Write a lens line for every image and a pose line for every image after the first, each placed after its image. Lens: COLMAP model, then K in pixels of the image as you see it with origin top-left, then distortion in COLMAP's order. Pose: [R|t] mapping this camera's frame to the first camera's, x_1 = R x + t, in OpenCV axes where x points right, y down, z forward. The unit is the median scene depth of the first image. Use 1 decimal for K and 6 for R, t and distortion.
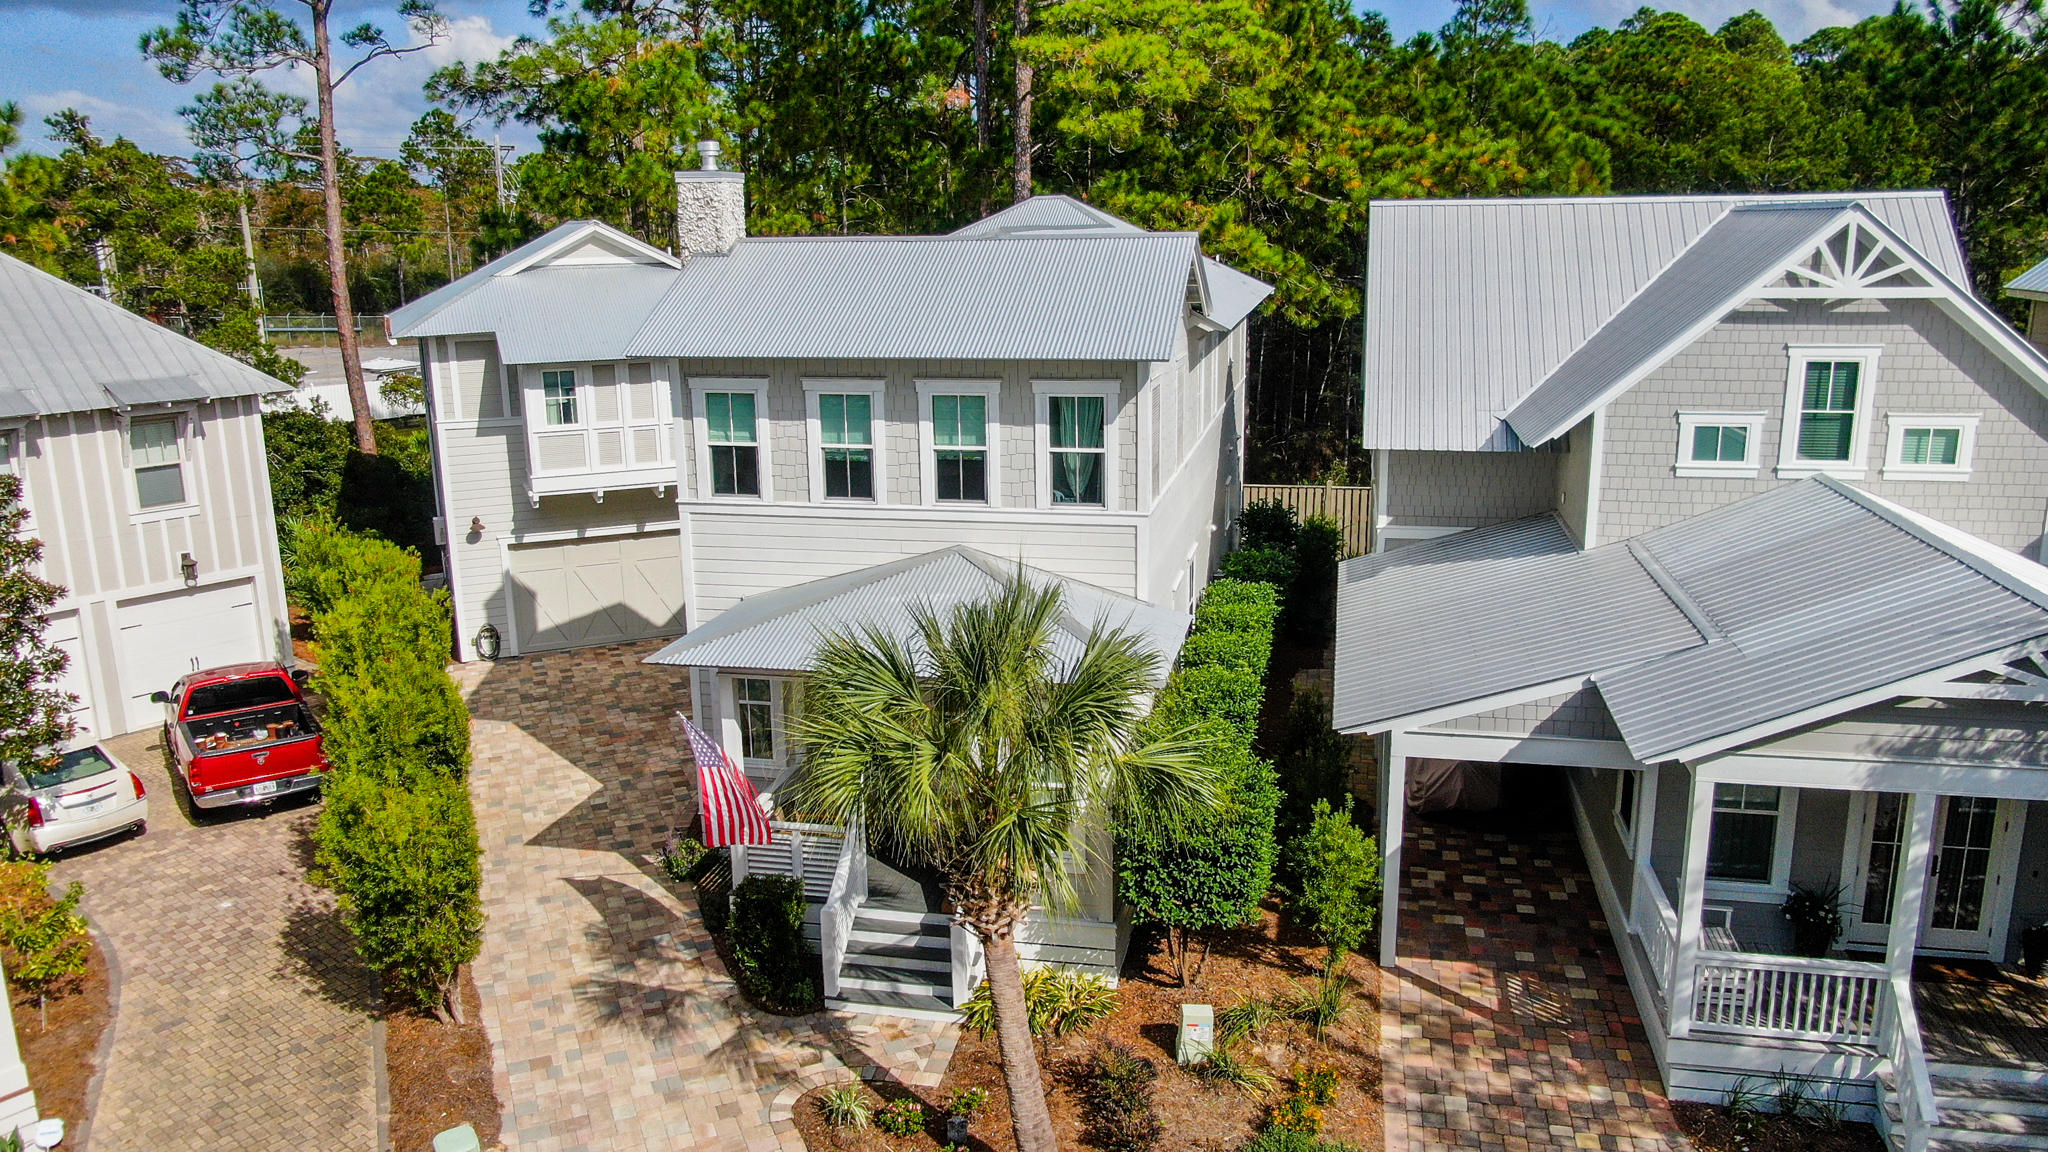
lens RADIAL K [[1457.2, 0, 1024.0], [0, 1457.2, 576.0], [0, 0, 1]] dist [-0.010953, -0.004190]
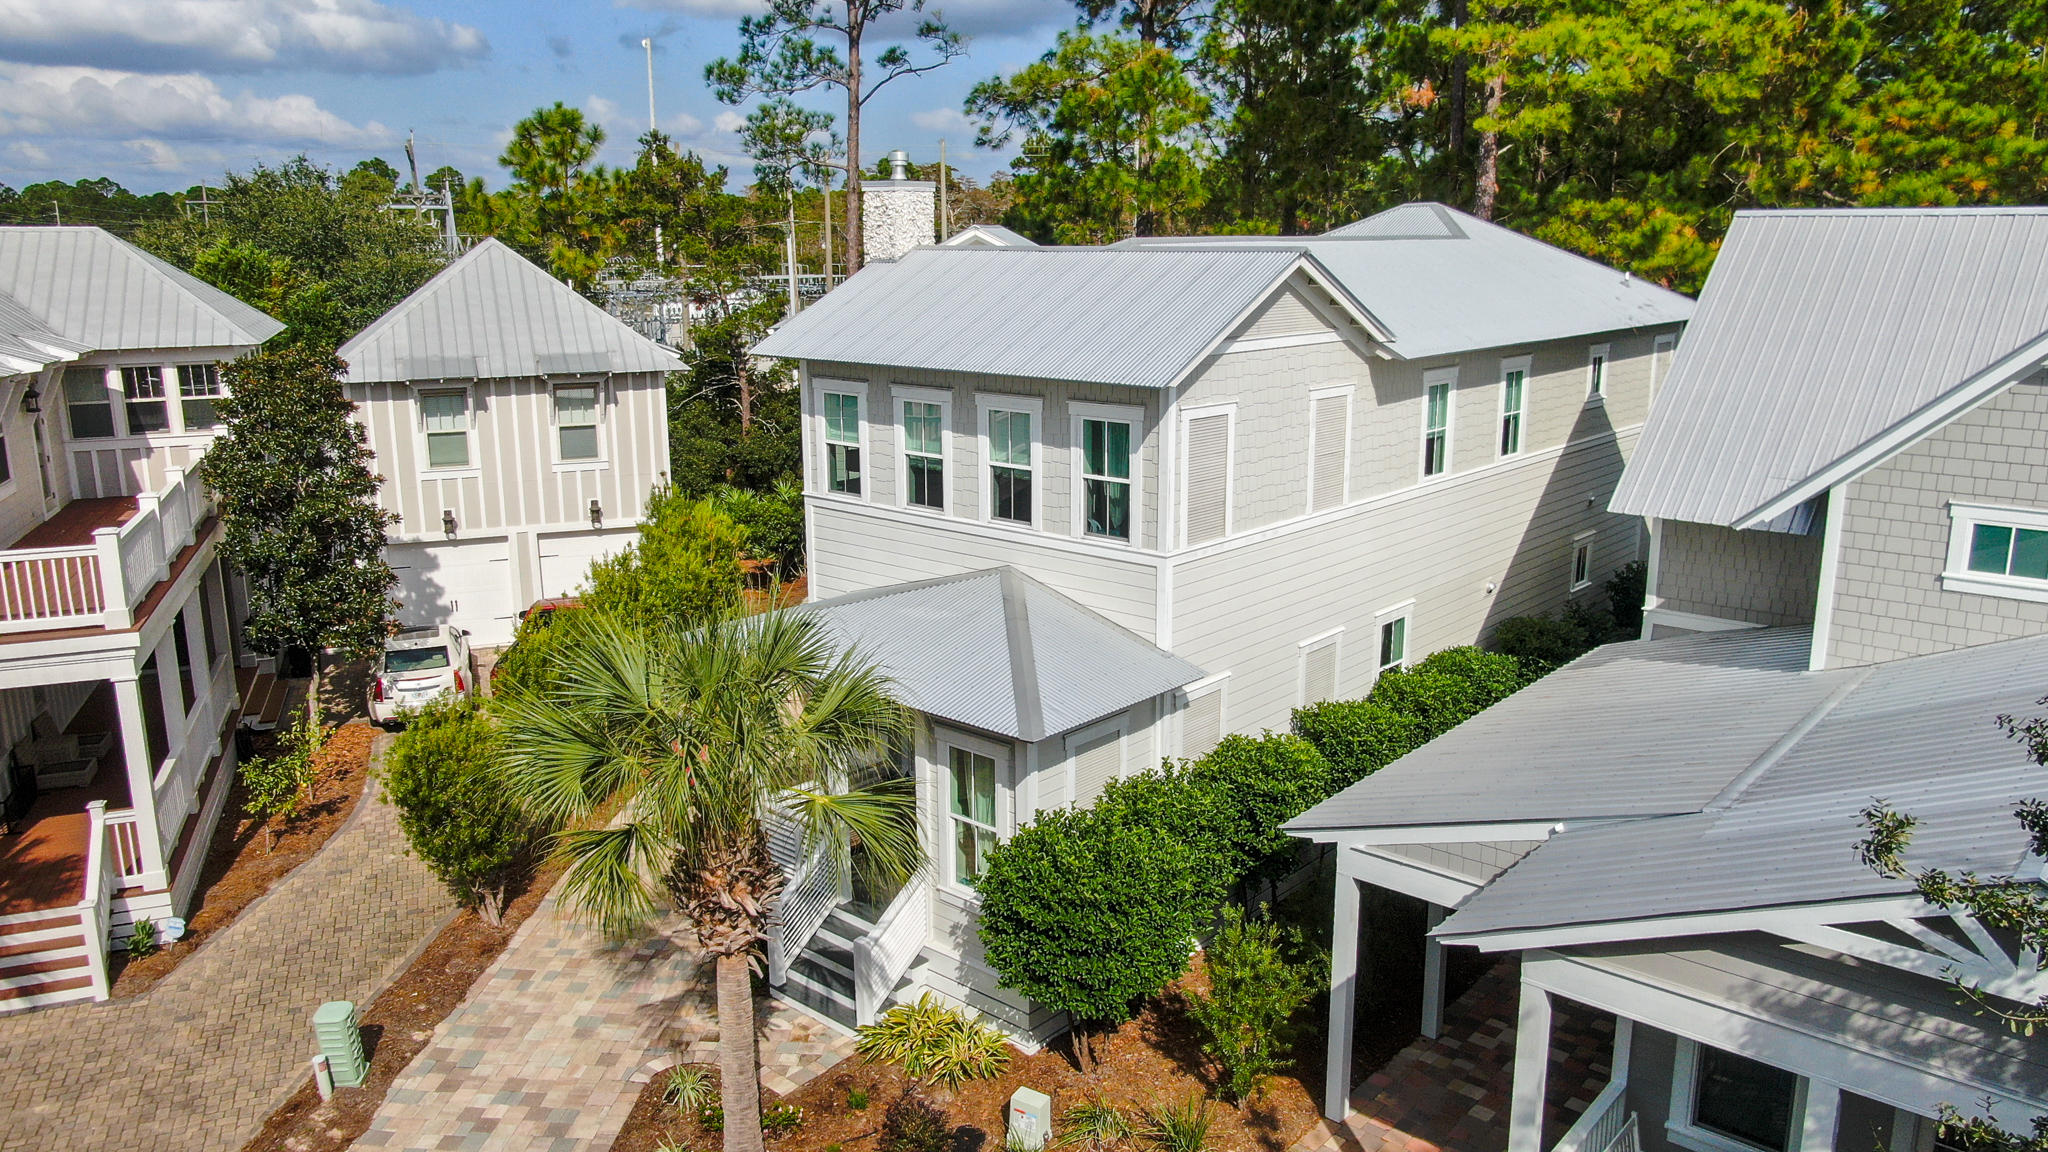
lens RADIAL K [[1454.9, 0, 1024.0], [0, 1454.9, 576.0], [0, 0, 1]] dist [-0.005963, 0.000486]
pose [[0.874363, 0.121021, -0.469939, 0.397315], [-0.121800, 0.992134, 0.028880, -0.041070], [0.469738, 0.031987, 0.882226, 0.142668]]
